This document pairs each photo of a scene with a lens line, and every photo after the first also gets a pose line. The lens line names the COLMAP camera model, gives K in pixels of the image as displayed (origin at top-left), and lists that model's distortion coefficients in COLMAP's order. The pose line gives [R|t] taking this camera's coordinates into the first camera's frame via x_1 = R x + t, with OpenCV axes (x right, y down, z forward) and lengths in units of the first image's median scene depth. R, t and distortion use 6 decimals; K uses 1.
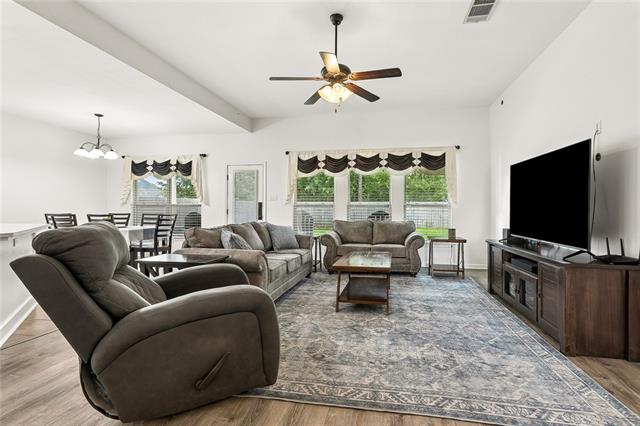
lens RADIAL K [[312.6, 0, 332.6], [0, 312.6, 207.9], [0, 0, 1]] dist [0.002026, 0.000645]
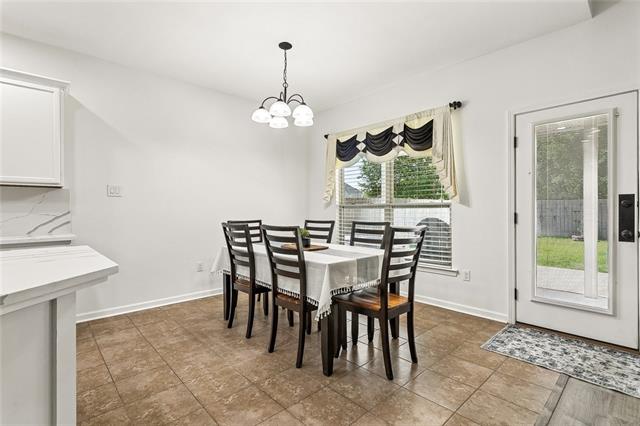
lens RADIAL K [[306.9, 0, 320.0], [0, 306.9, 213.0], [0, 0, 1]] dist [0.001450, 0.000482]
pose [[0.805823, -0.000787, -0.592156, -0.412333], [0.007980, 0.999923, 0.009530, -0.002412], [0.592102, -0.012405, 0.805767, 0.655356]]
